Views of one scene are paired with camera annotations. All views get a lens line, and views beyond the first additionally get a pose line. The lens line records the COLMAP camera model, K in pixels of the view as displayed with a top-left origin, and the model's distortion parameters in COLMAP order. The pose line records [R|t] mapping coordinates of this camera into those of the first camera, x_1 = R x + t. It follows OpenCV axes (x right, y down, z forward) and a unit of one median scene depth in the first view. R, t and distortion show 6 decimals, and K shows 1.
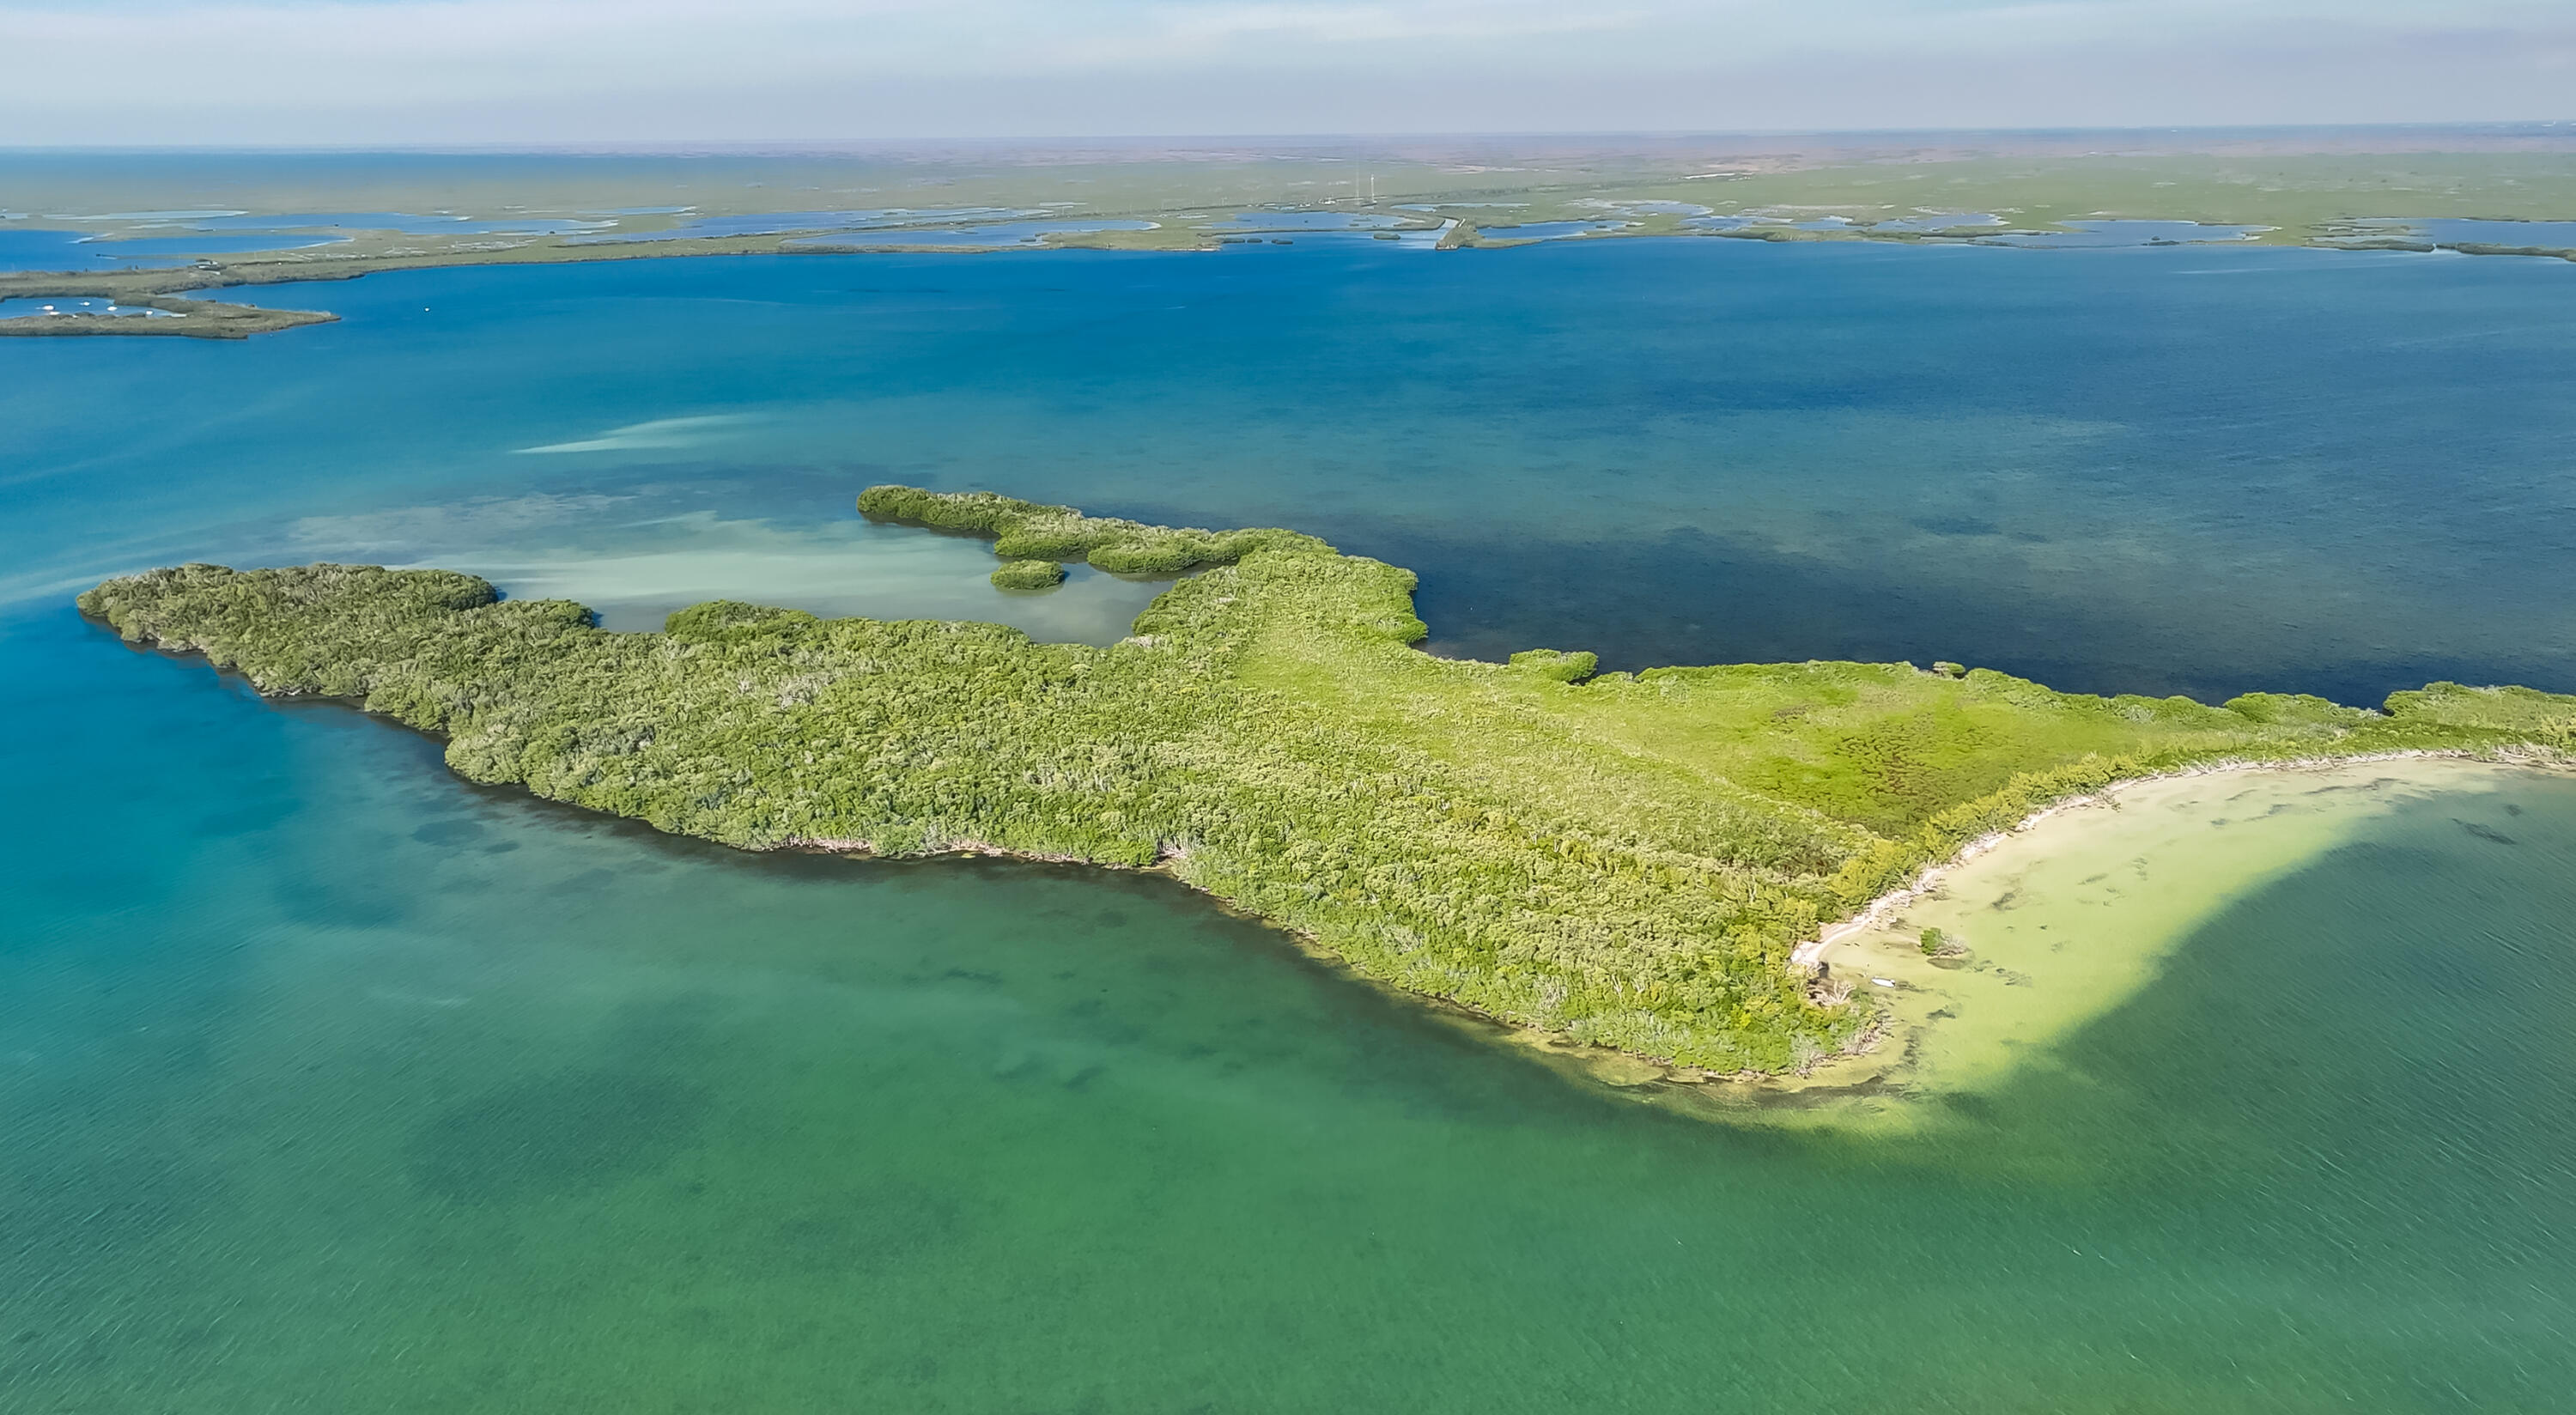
lens RADIAL K [[1815.8, 0, 1288.0], [0, 1815.8, 707.5], [0, 0, 1]] dist [0.009788, 0.000327]
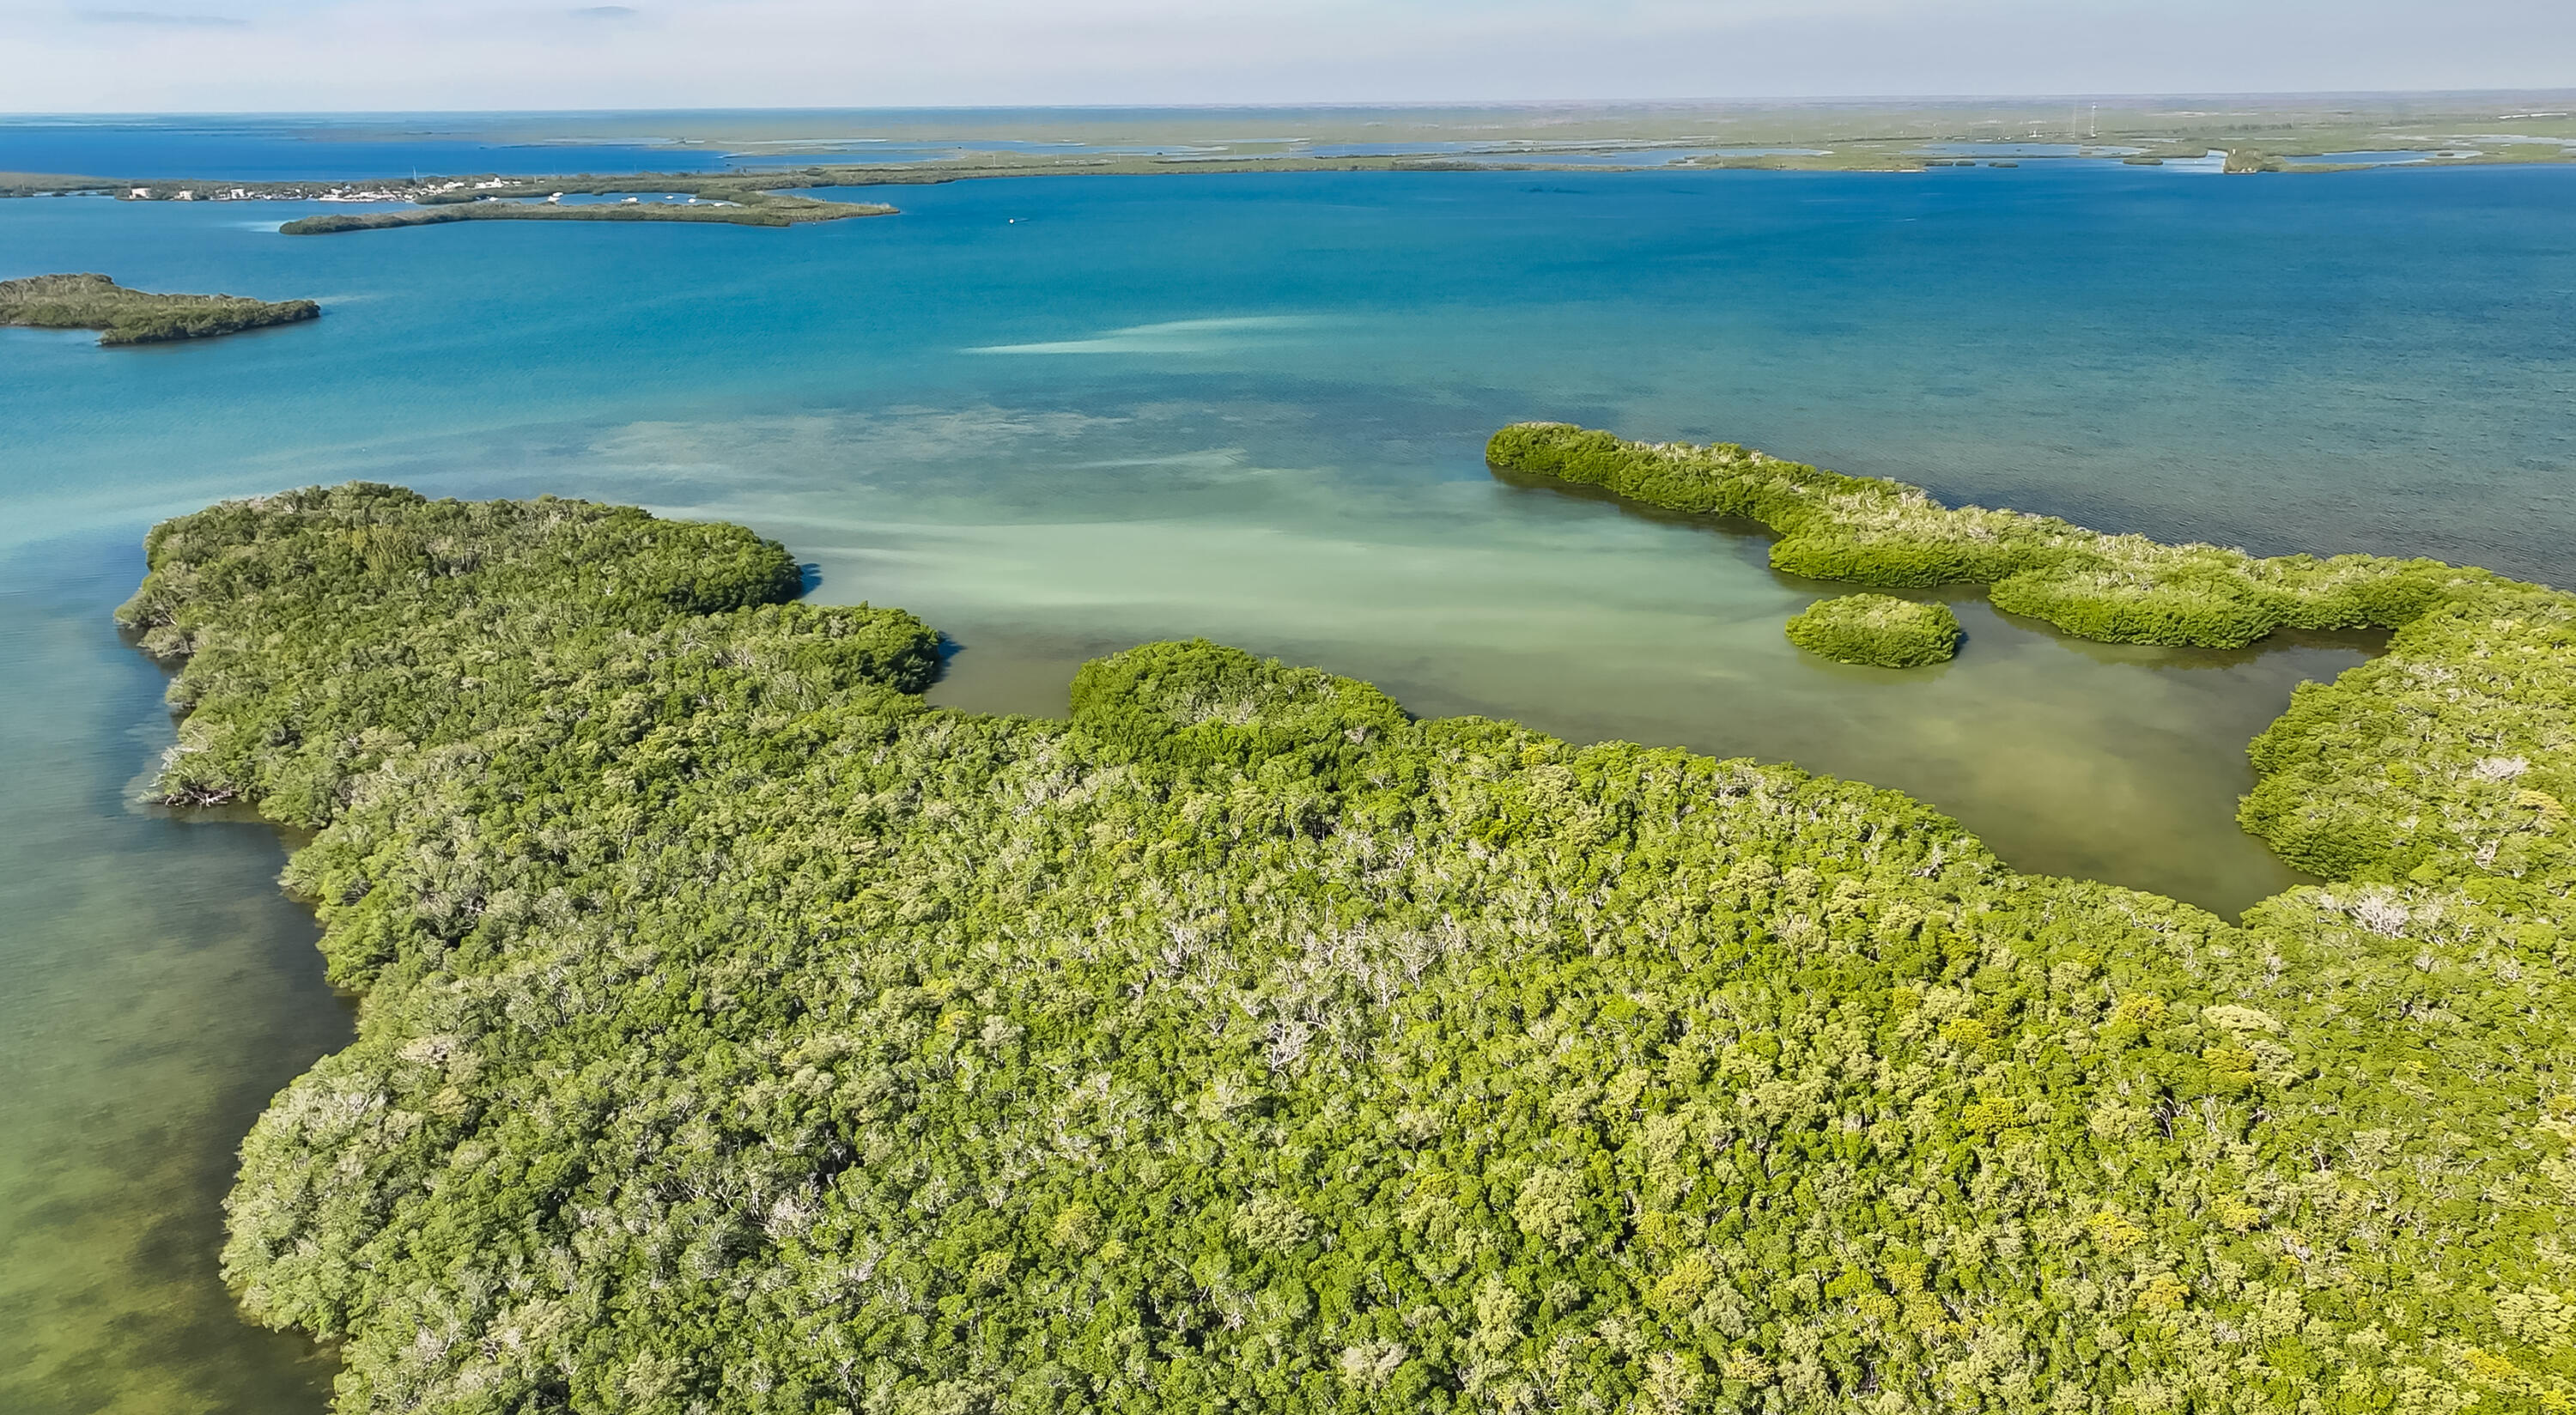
lens RADIAL K [[1815.8, 0, 1288.0], [0, 1815.8, 707.5], [0, 0, 1]] dist [0.009788, 0.000327]
pose [[0.949288, 0.101804, -0.297469, -0.177985], [-0.096857, 0.994804, 0.031364, -0.067019], [0.299117, -0.000962, 0.954216, 0.660657]]
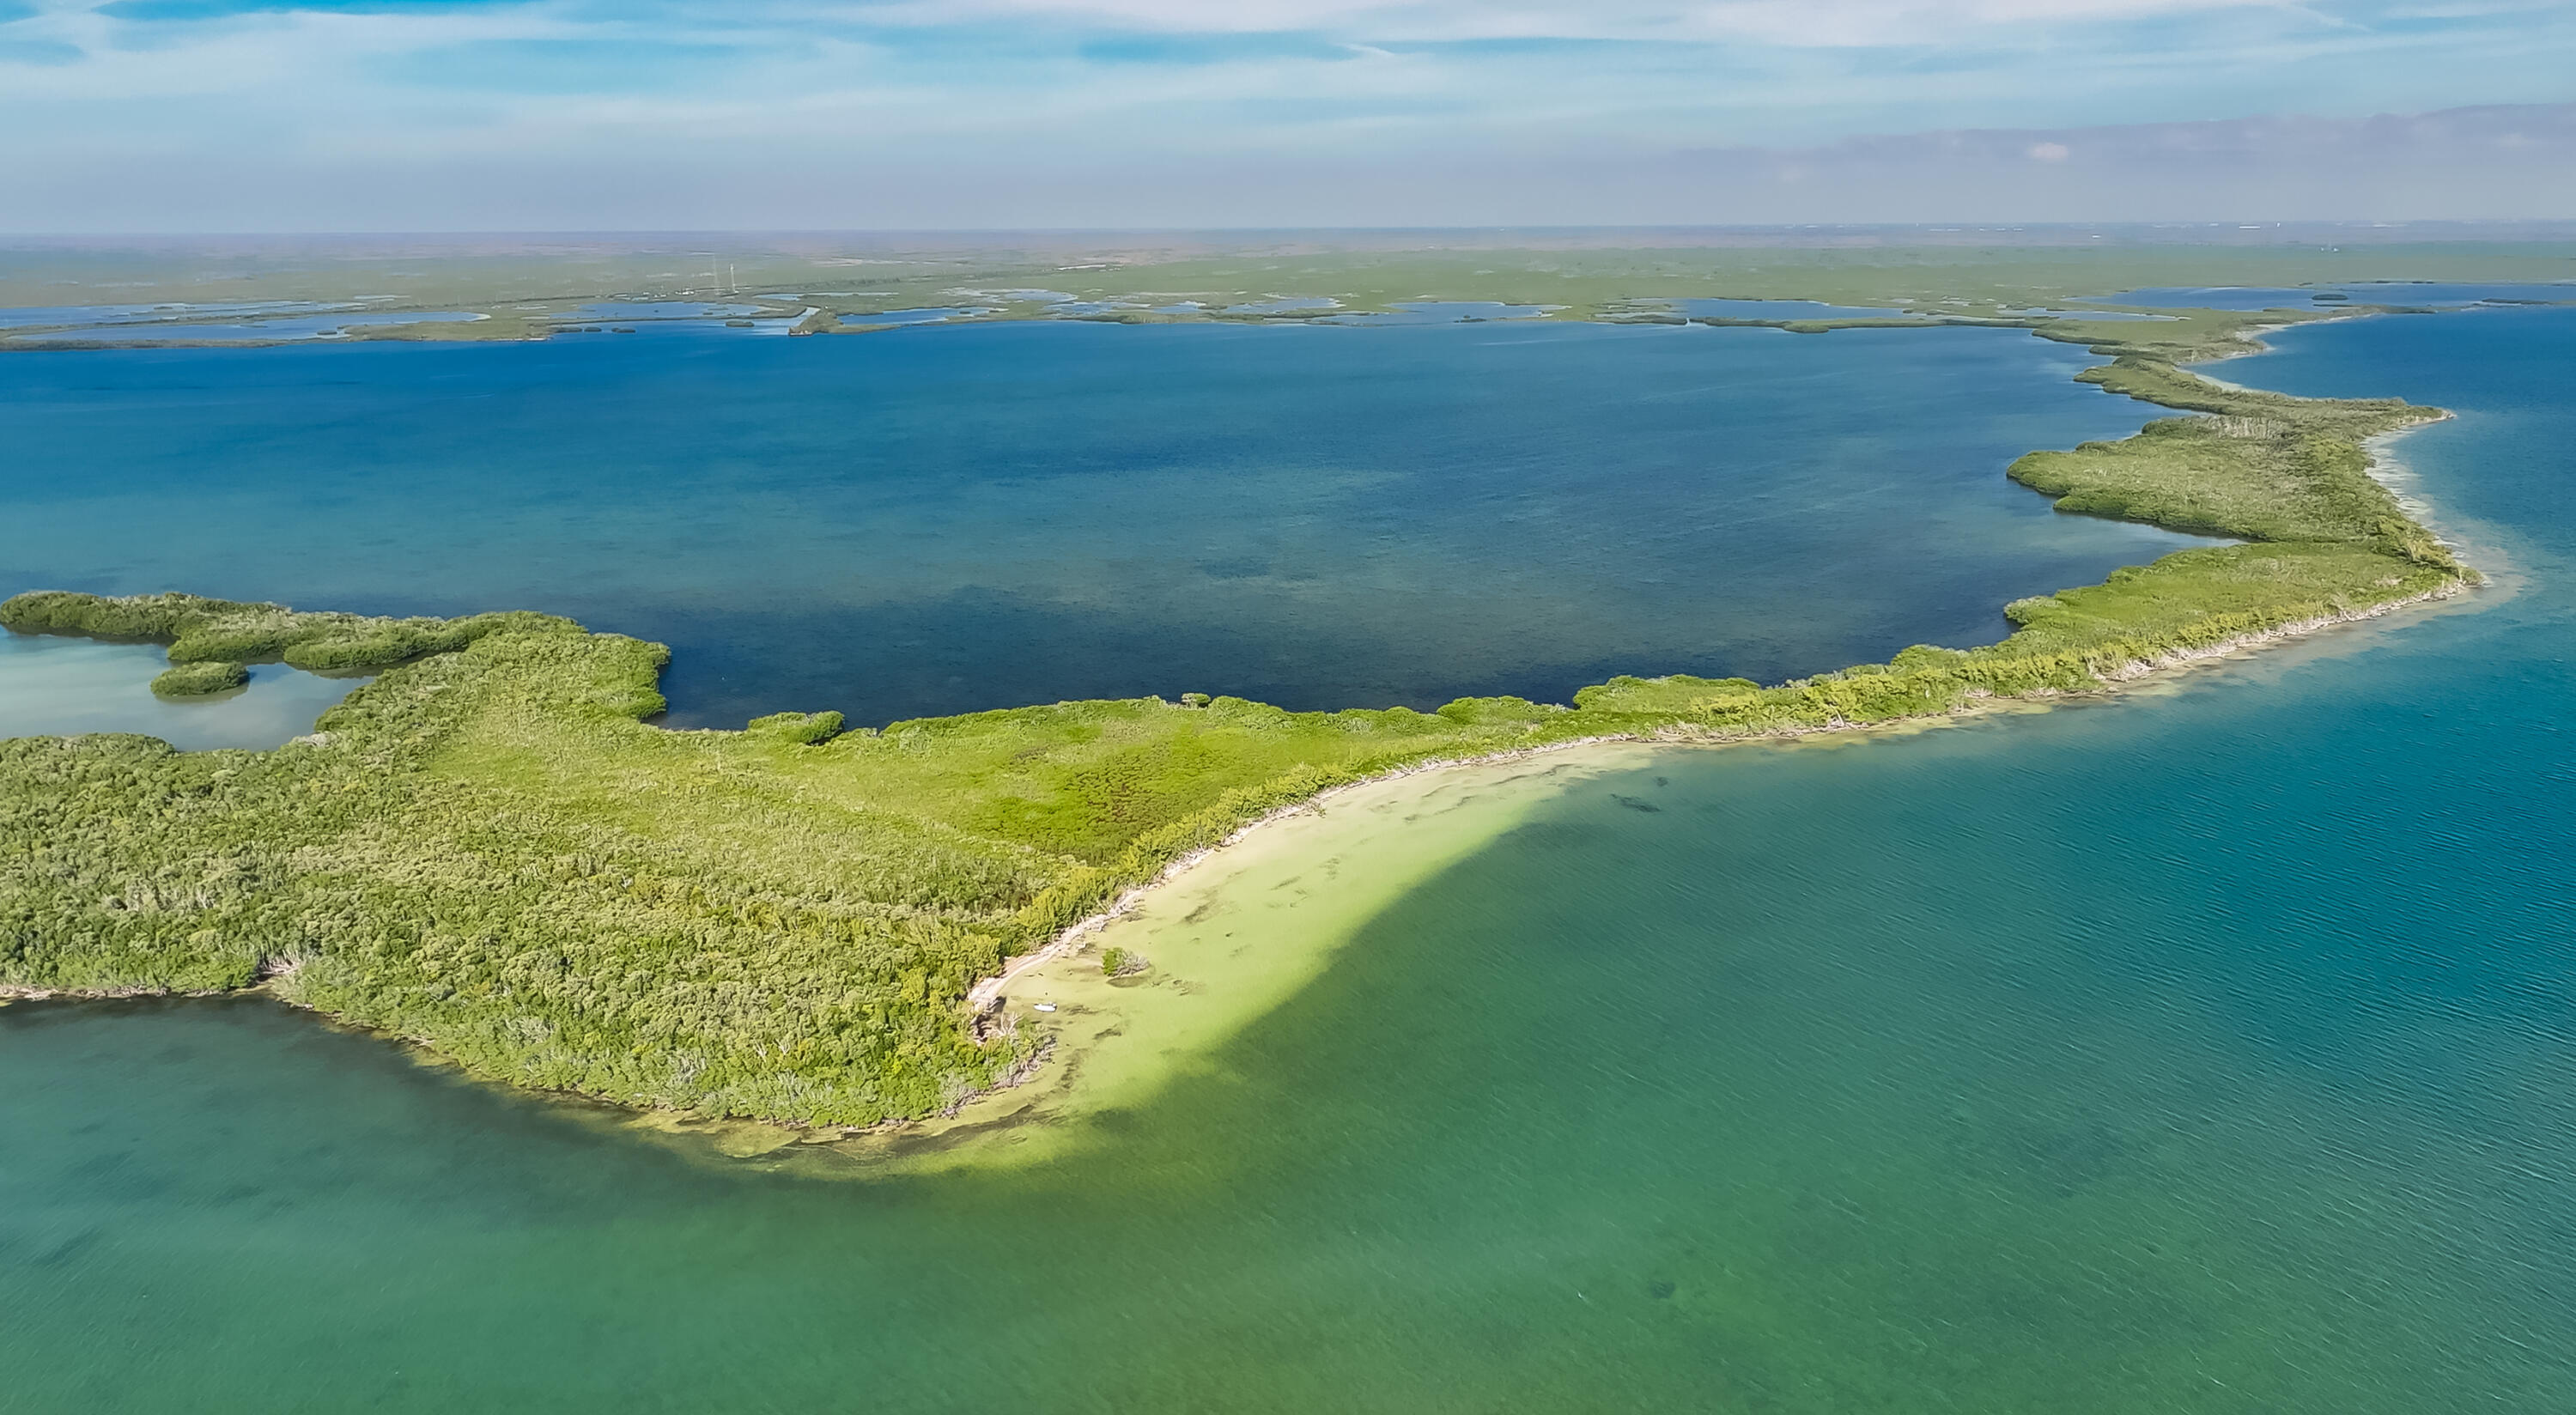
lens RADIAL K [[1815.8, 0, 1288.0], [0, 1815.8, 707.5], [0, 0, 1]] dist [0.009788, 0.000327]
pose [[0.949732, -0.077348, 0.303358, 0.104841], [0.092375, 0.995092, -0.035481, 0.023820], [-0.299125, 0.061720, 0.952216, 0.021057]]
